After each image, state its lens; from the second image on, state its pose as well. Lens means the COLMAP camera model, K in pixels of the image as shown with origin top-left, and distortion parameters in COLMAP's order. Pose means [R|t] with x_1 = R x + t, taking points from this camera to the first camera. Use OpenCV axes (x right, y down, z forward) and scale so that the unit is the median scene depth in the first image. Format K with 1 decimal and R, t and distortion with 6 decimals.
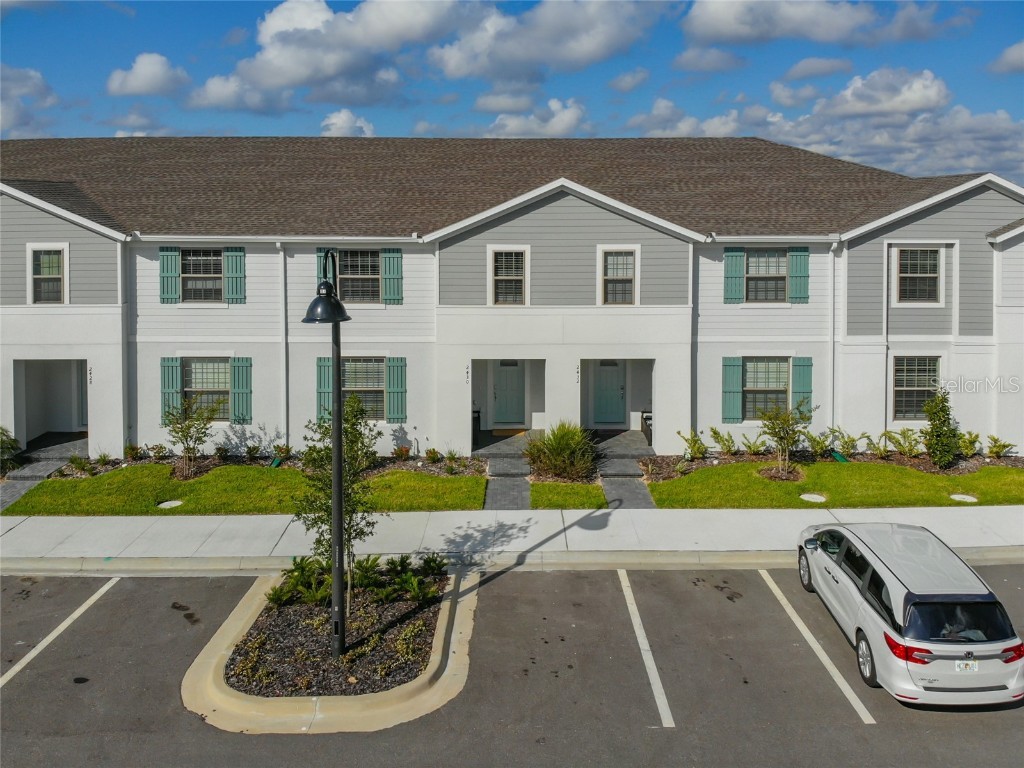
lens RADIAL K [[796.0, 0, 481.9], [0, 796.0, 326.2], [0, 0, 1]] dist [0.043381, -0.116934]
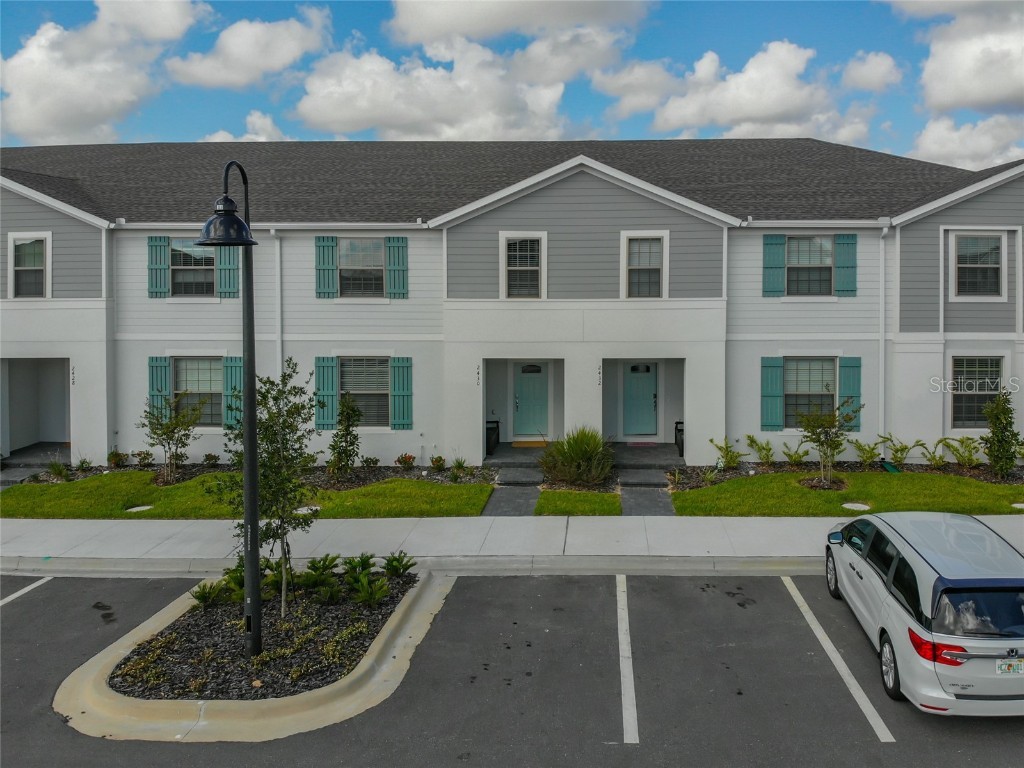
lens RADIAL K [[796.0, 0, 533.1], [0, 796.0, 373.4], [0, 0, 1]] dist [0.043381, -0.116934]
pose [[0.999591, 0.001490, -0.028575, 0.071768], [-0.001544, 0.999997, -0.001838, 0.061366], [0.028573, 0.001881, 0.999590, 0.091444]]
